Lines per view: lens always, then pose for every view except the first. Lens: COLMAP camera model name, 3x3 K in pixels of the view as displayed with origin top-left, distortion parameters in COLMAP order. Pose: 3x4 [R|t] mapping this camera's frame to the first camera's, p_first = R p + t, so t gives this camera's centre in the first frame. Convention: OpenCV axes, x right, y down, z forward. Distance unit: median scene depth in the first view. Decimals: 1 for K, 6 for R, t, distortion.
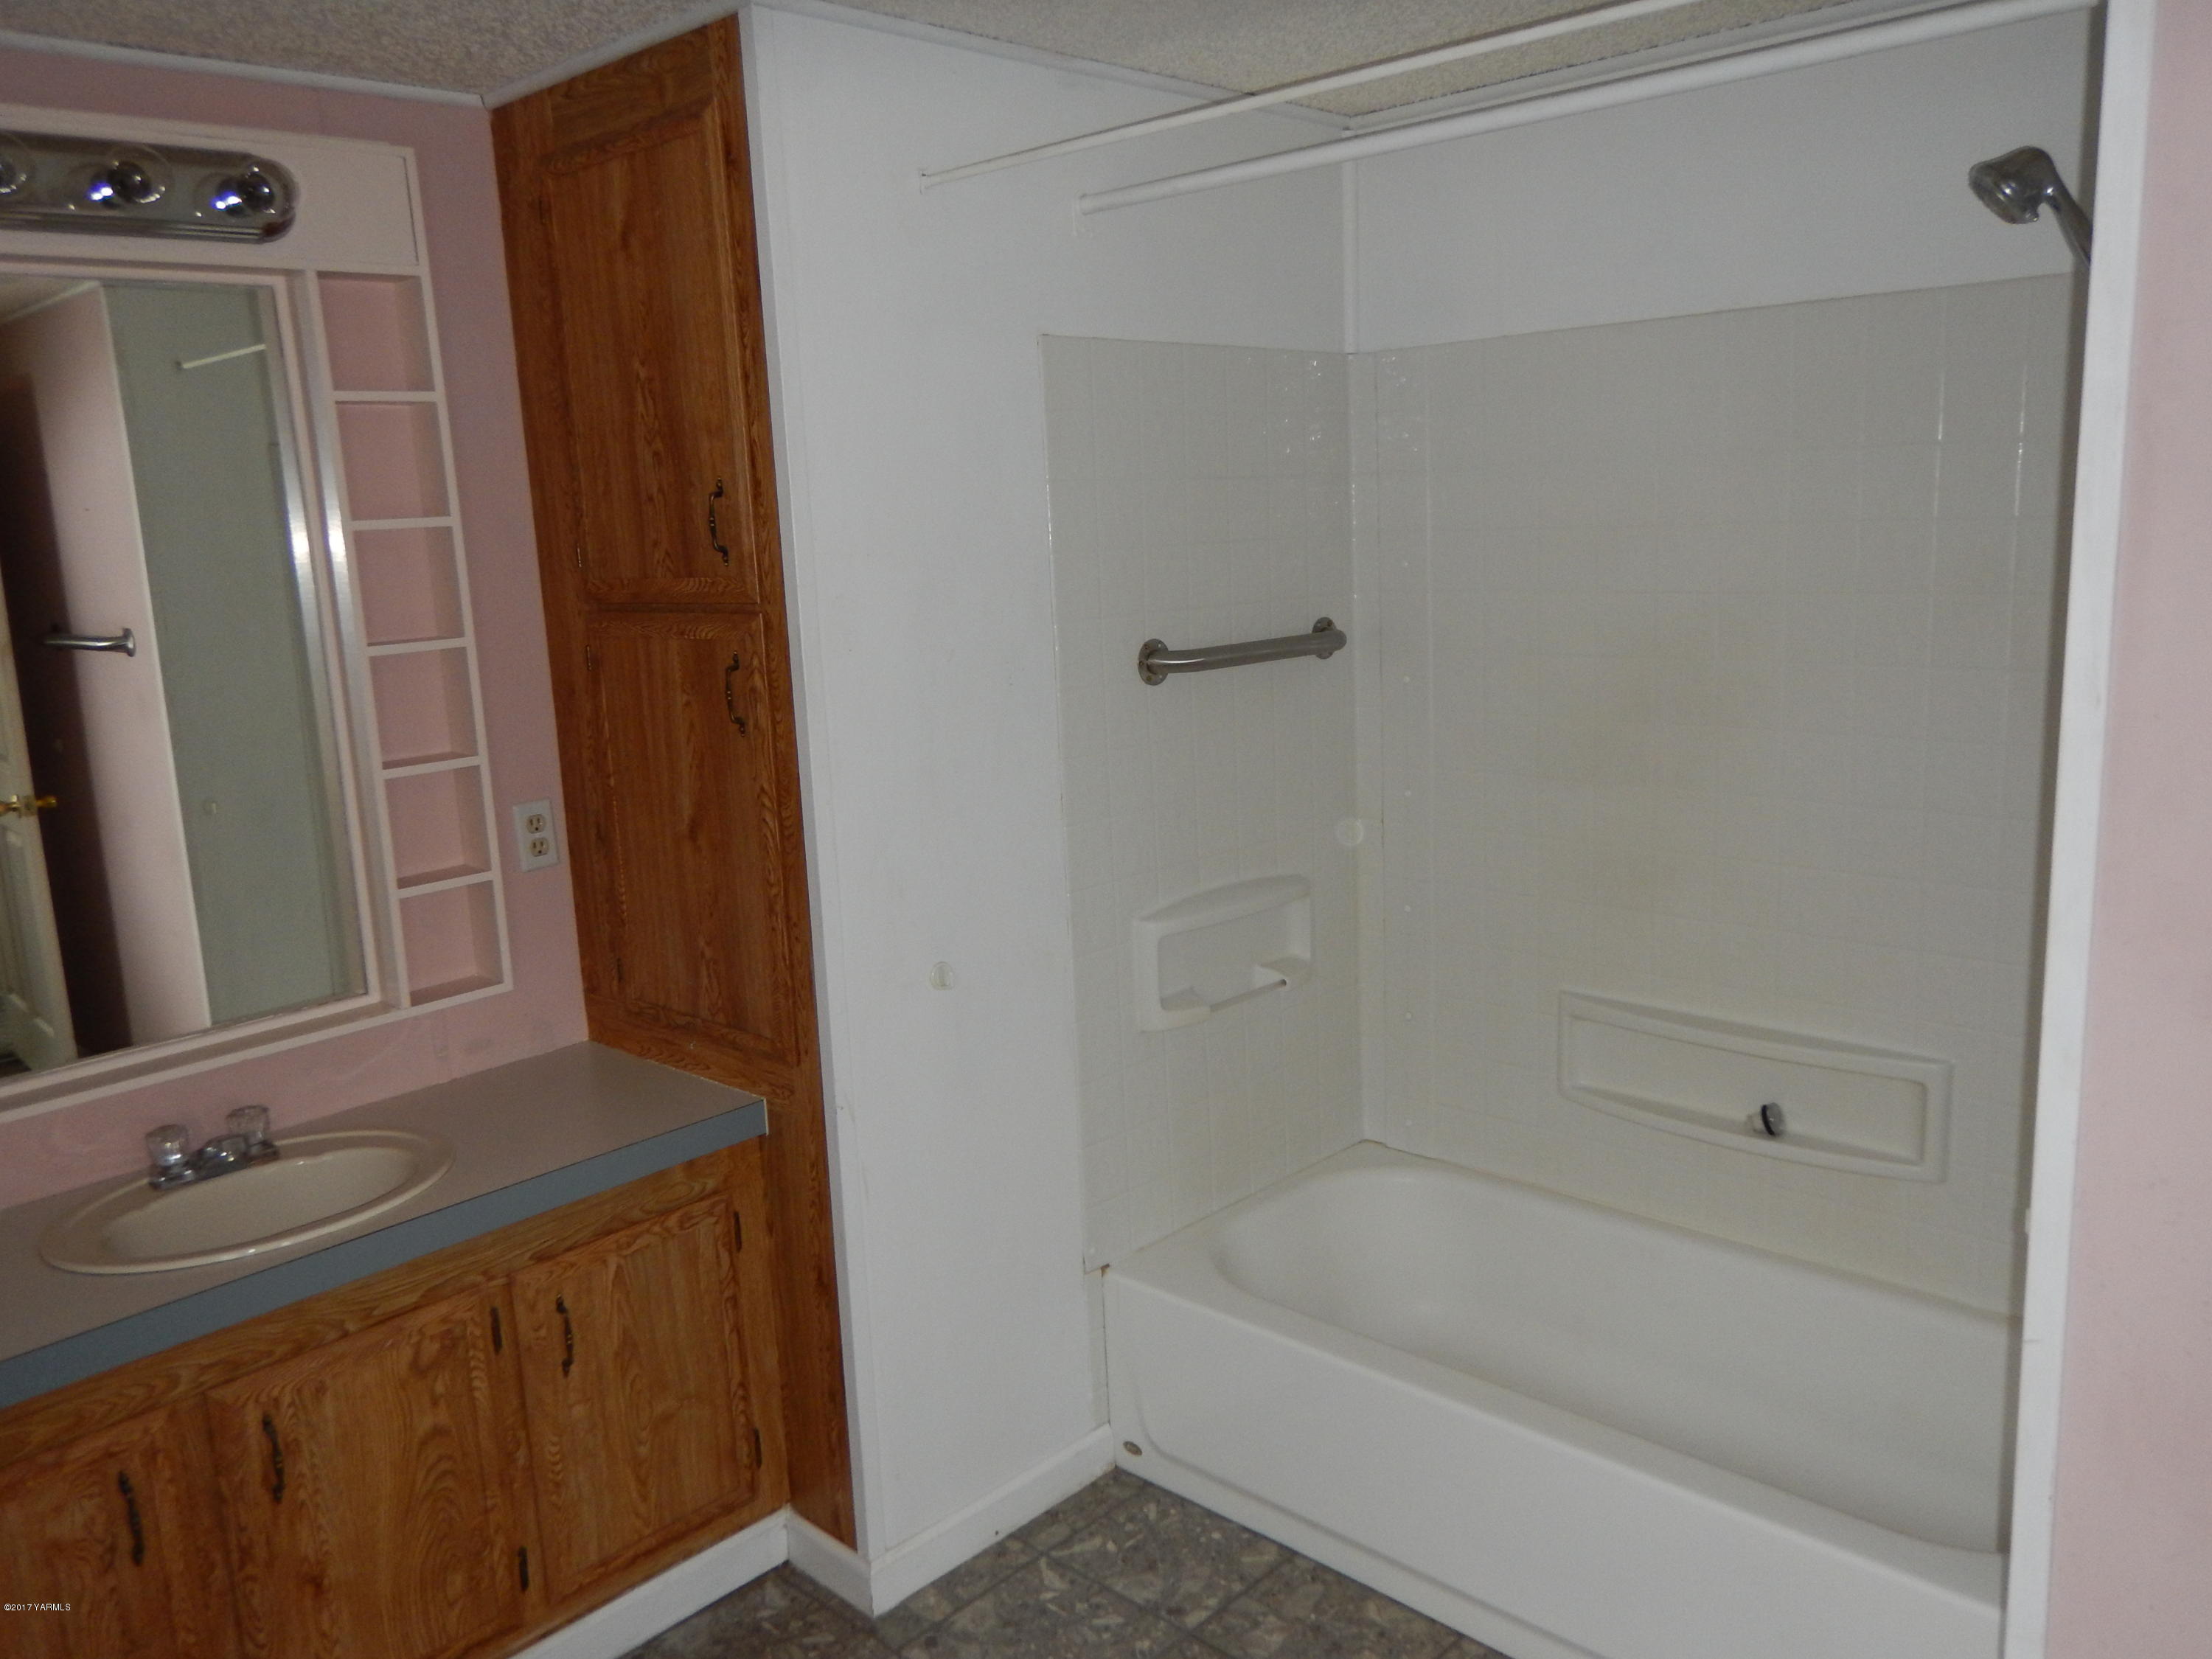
lens RADIAL K [[1738.6, 0, 1119.6], [0, 1738.6, 821.6], [0, 0, 1]] dist [0.033343, 0.007751]
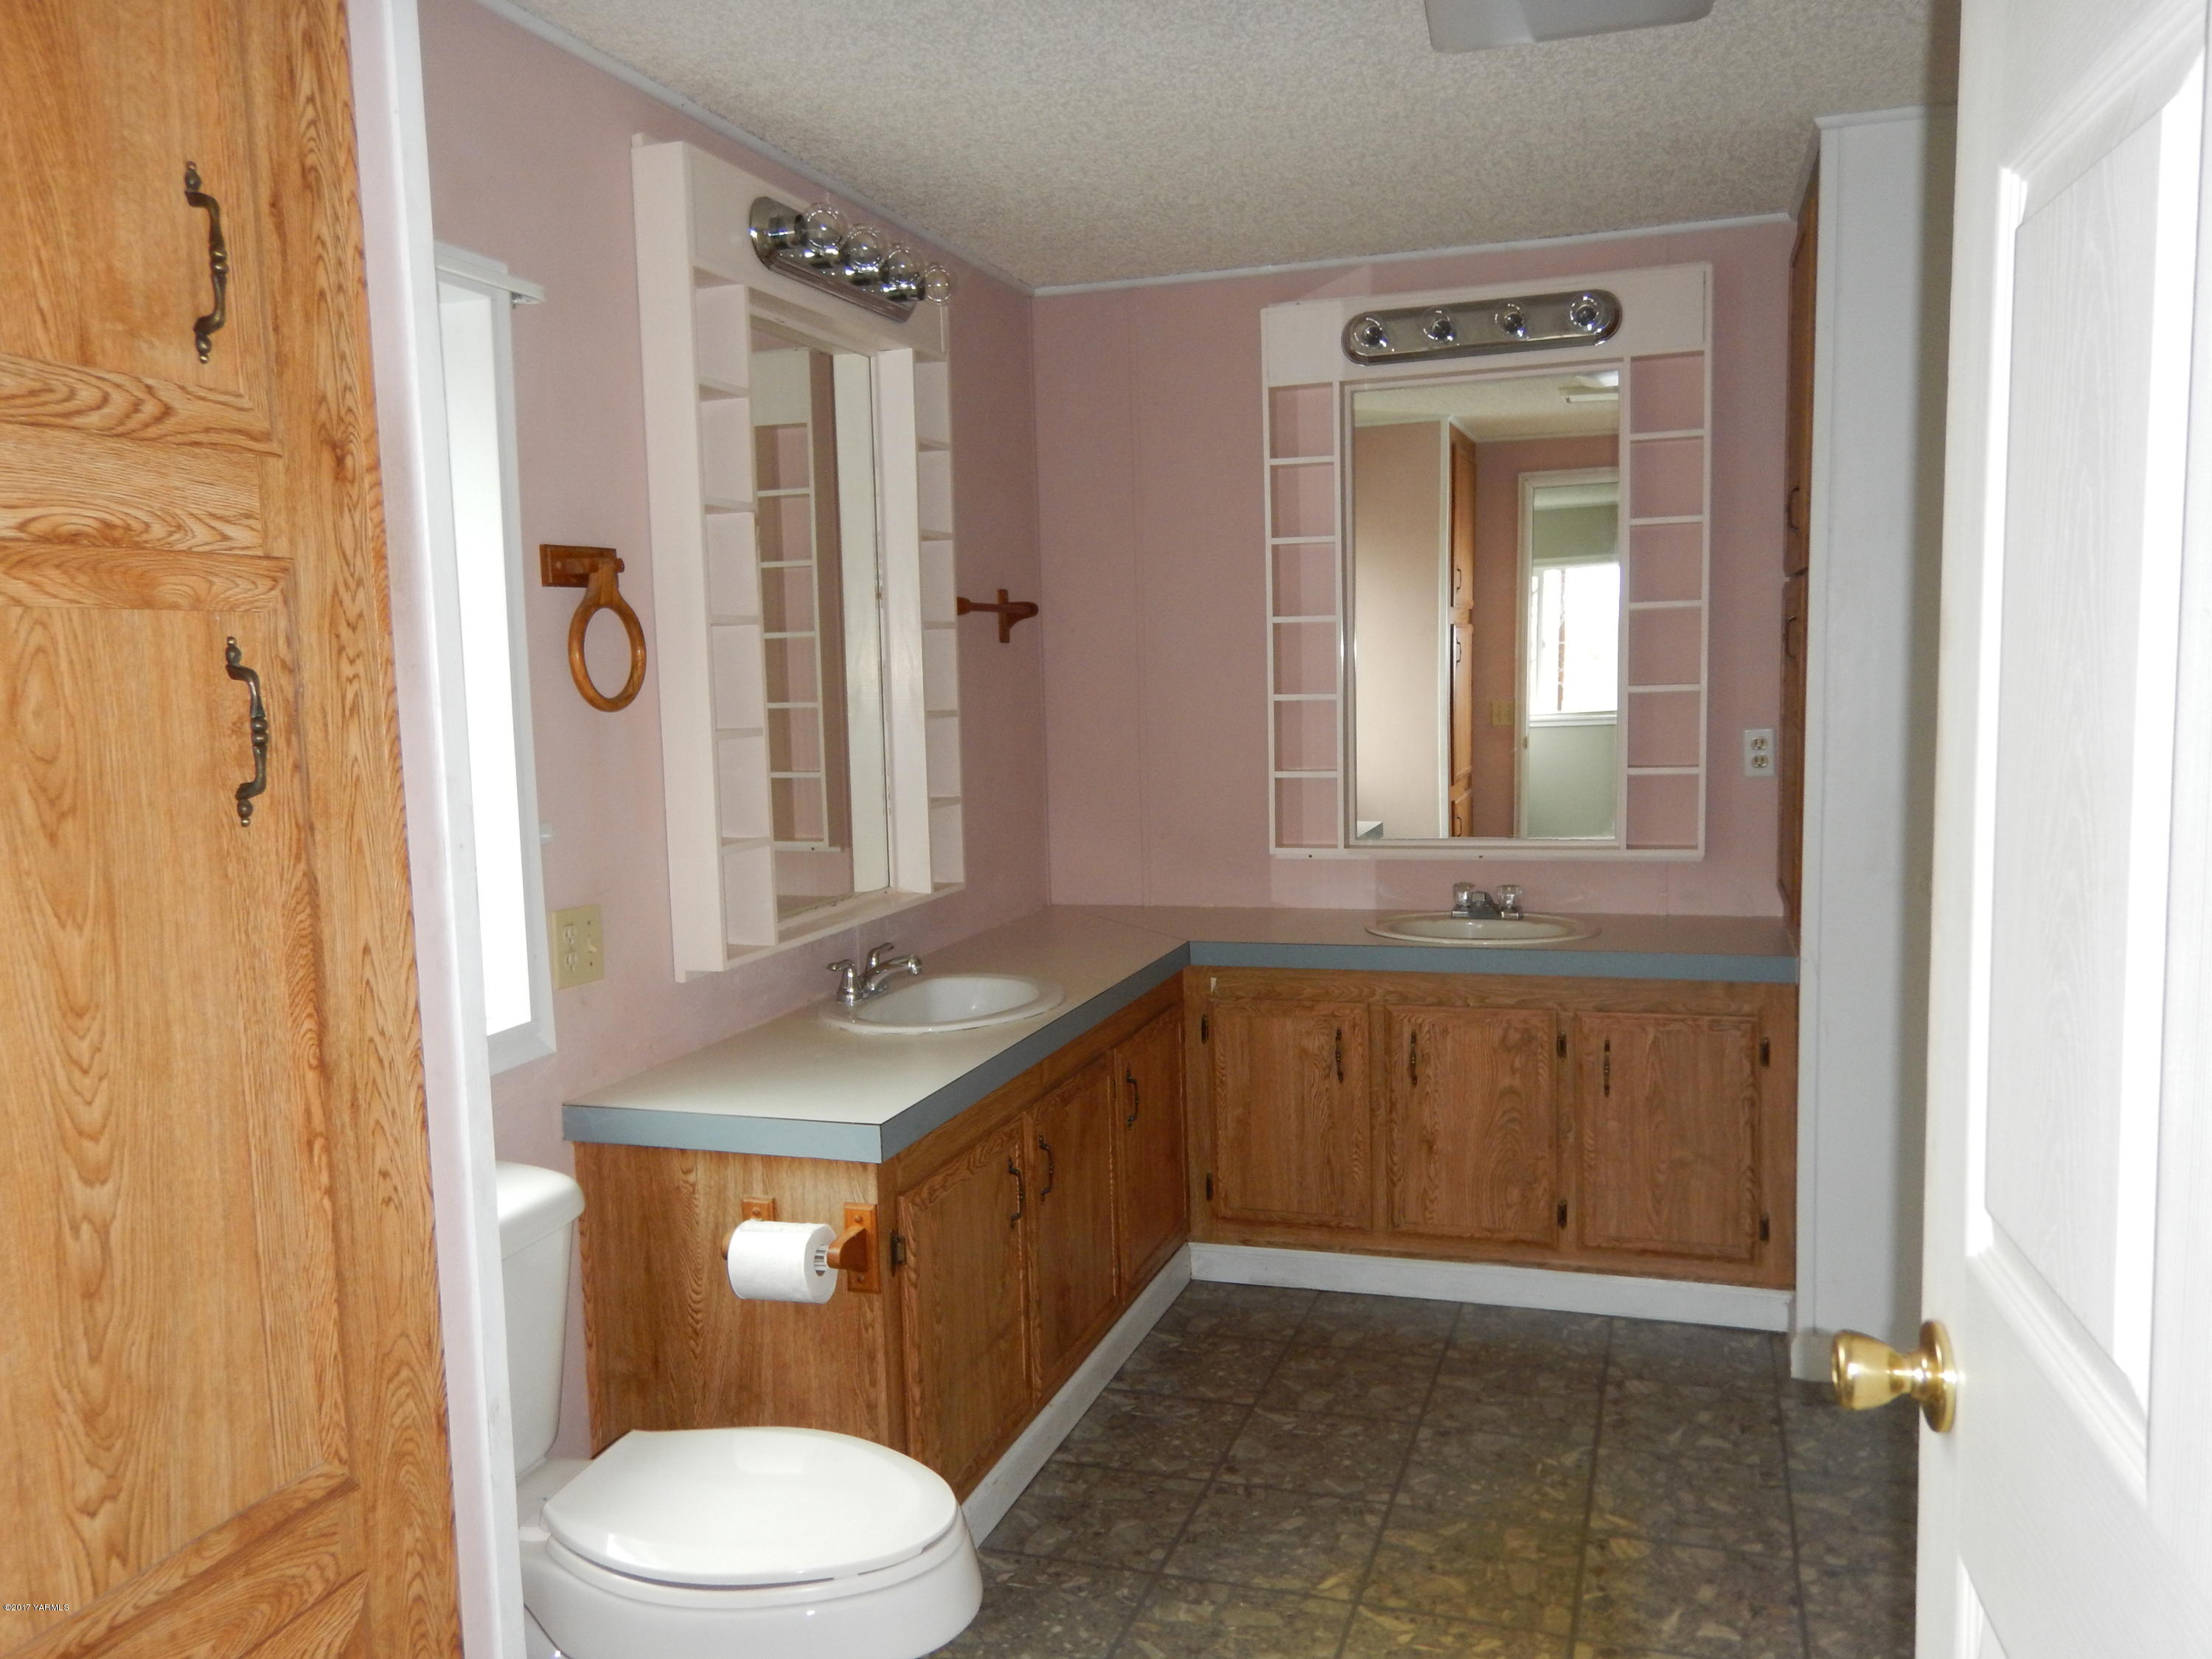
lens RADIAL K [[1738.6, 0, 1113.2], [0, 1738.6, 818.4], [0, 0, 1]] dist [0.033343, 0.007751]
pose [[0.446201, 0.127985, -0.885734, 0.765563], [-0.161145, 0.985034, 0.061154, 0.066338], [0.880305, 0.115445, 0.460147, -0.058192]]
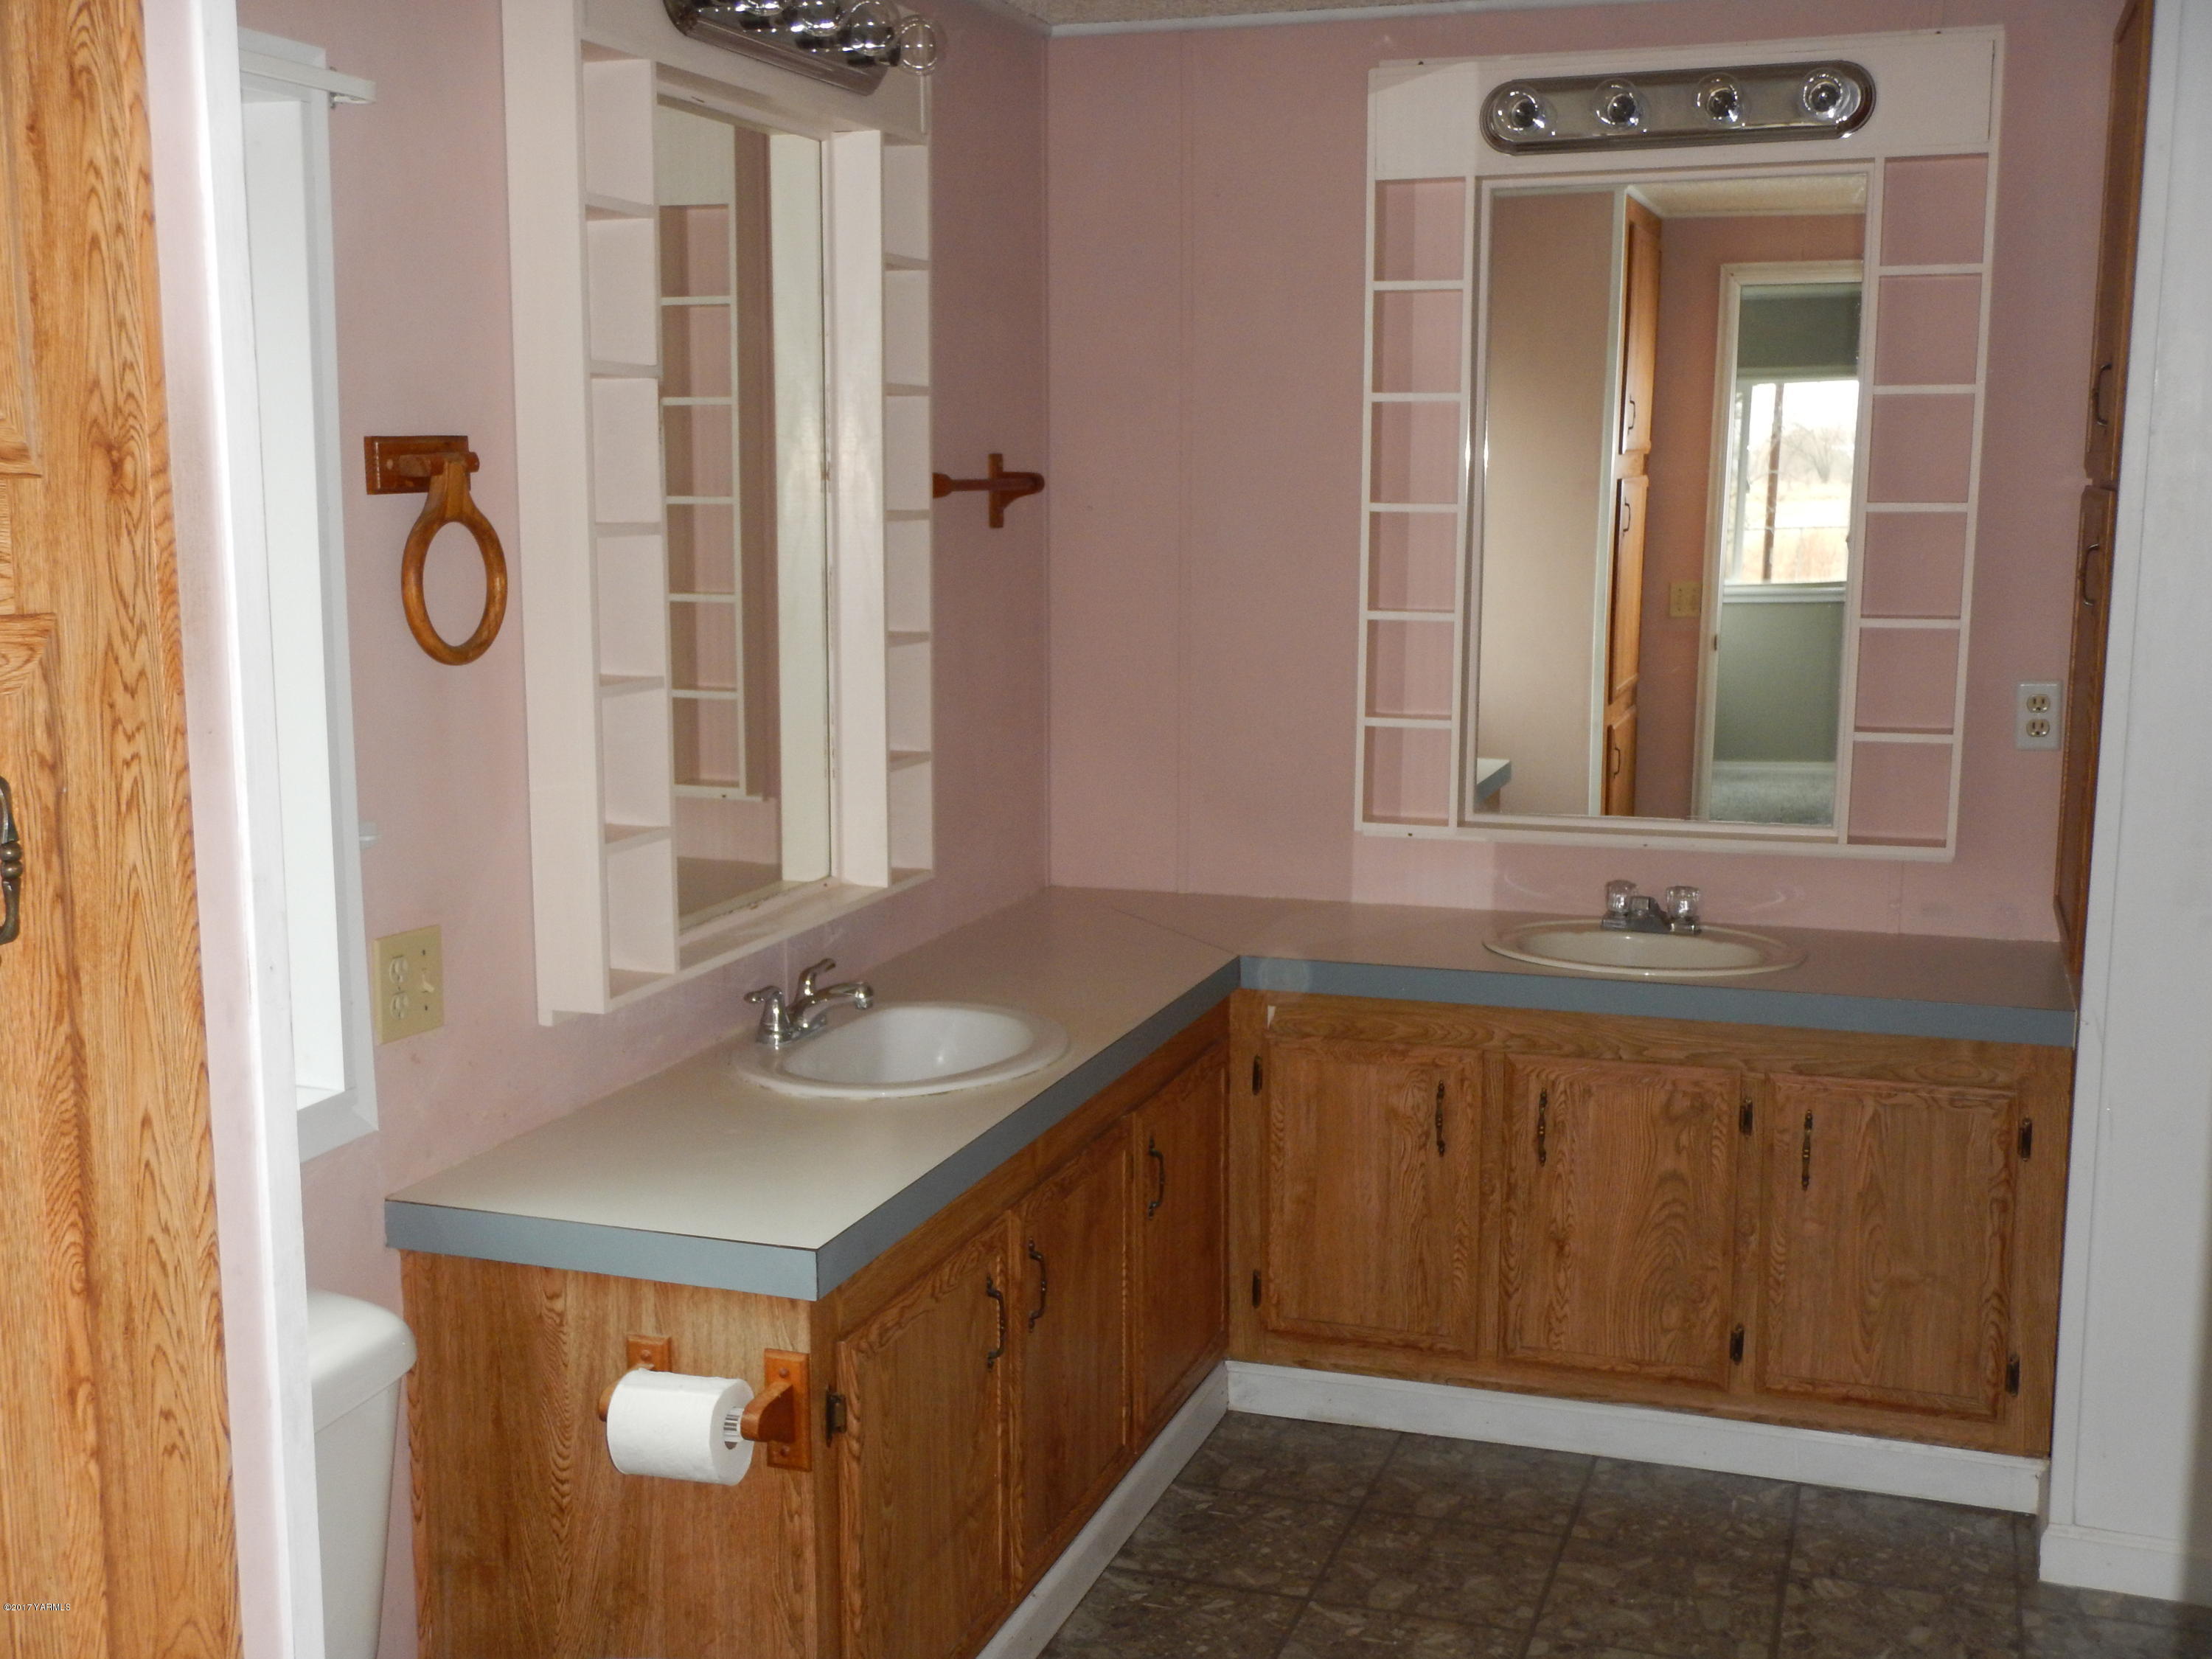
lens RADIAL K [[2420.0, 0, 1114.5], [0, 2420.0, 819.4], [0, 0, 1]] dist [0.036409, 0.000000]
pose [[0.434863, 0.189029, -0.880433, 0.767312], [-0.188793, 0.975128, 0.116111, 0.004782], [0.880484, 0.115727, 0.459734, -0.076383]]
